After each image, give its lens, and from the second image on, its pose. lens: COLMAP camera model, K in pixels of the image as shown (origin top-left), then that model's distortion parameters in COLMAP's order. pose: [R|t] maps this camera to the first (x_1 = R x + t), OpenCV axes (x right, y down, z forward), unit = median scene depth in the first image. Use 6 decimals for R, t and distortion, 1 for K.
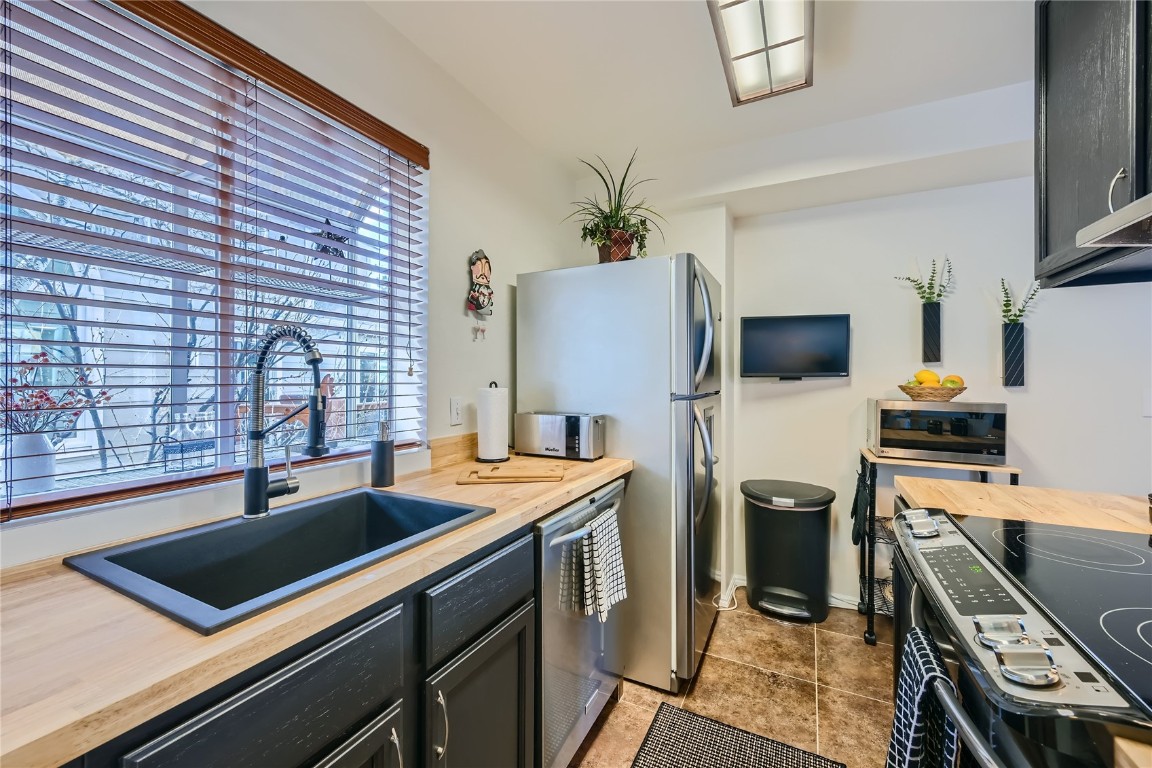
lens RADIAL K [[450.1, 0, 578.4], [0, 450.1, 380.2], [0, 0, 1]] dist [-0.002580, 0.000460]
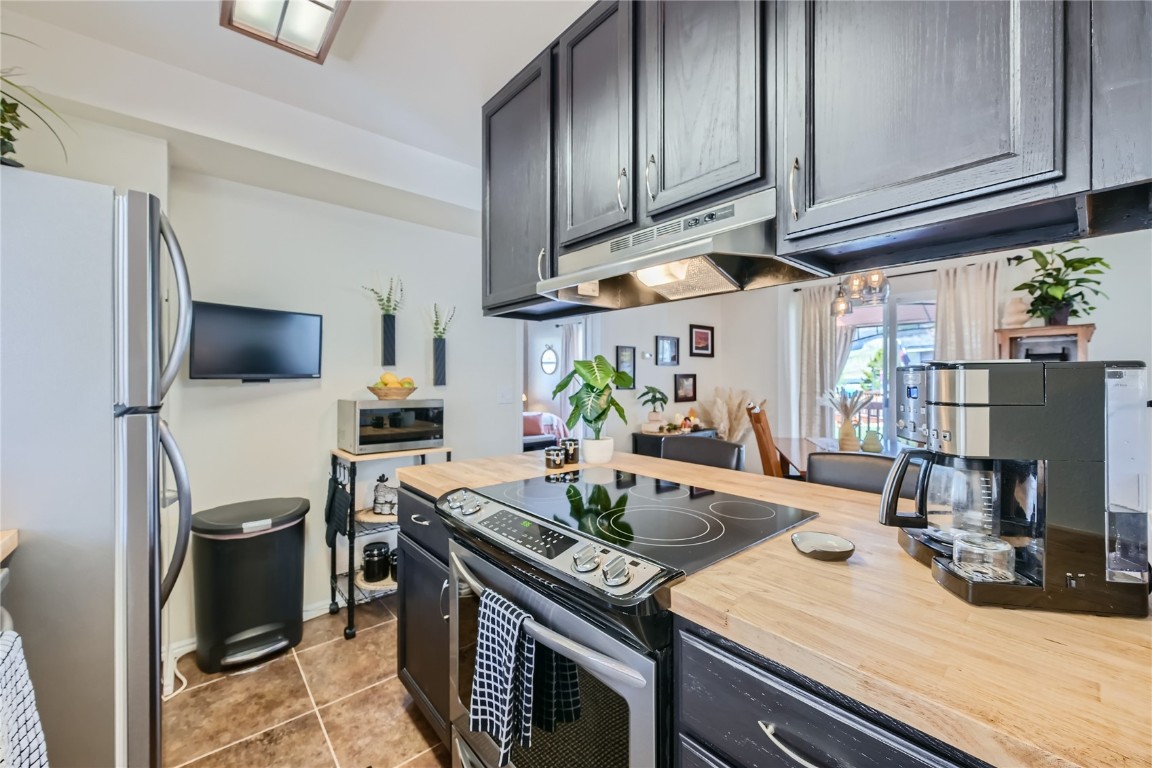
lens RADIAL K [[450.1, 0, 572.9], [0, 450.1, 379.9], [0, 0, 1]] dist [-0.002580, 0.000460]
pose [[0.387303, -0.000763, 0.921952, -0.101728], [0.005226, 0.999985, -0.001368, -0.000697], [-0.921937, 0.005348, 0.387302, 0.127197]]
